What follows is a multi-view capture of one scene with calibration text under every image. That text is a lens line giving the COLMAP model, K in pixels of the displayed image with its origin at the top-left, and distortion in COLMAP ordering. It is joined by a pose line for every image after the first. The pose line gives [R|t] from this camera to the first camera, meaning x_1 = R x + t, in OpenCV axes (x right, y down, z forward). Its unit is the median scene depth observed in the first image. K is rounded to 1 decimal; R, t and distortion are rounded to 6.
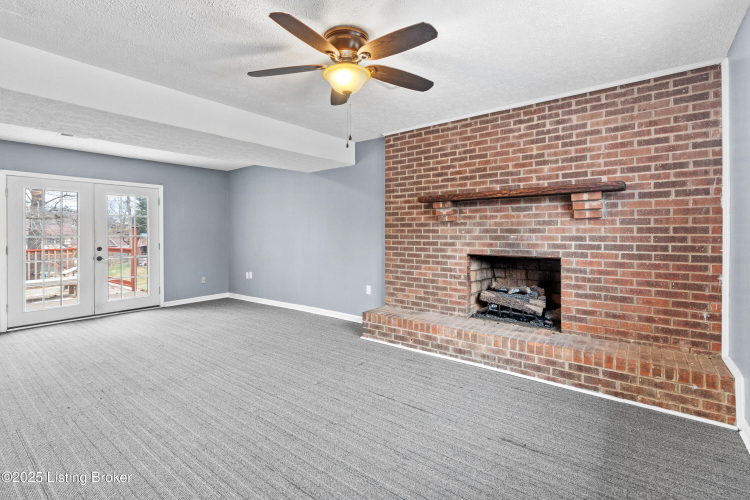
lens RADIAL K [[346.8, 0, 361.0], [0, 346.8, 235.5], [0, 0, 1]] dist [0.002694, 0.000288]
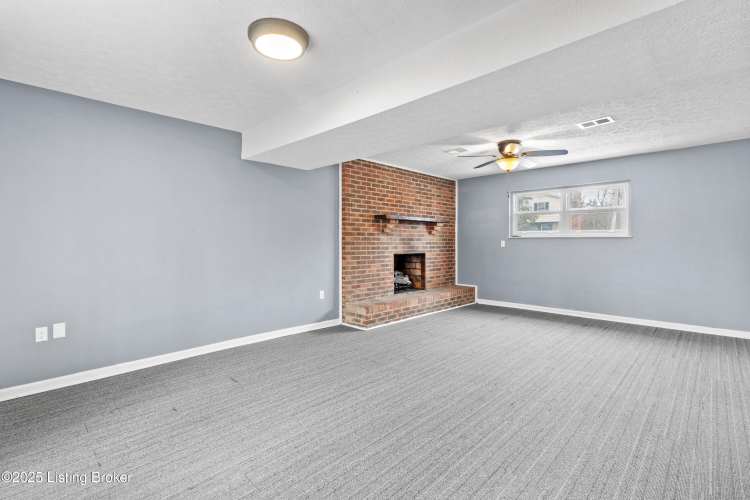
lens RADIAL K [[346.8, 0, 373.4], [0, 346.8, 245.1], [0, 0, 1]] dist [0.002694, 0.000288]
pose [[0.105849, -0.007417, 0.994355, -1.202550], [0.006625, 0.999955, 0.006753, 0.002054], [-0.994360, 0.005873, 0.105894, 0.887495]]
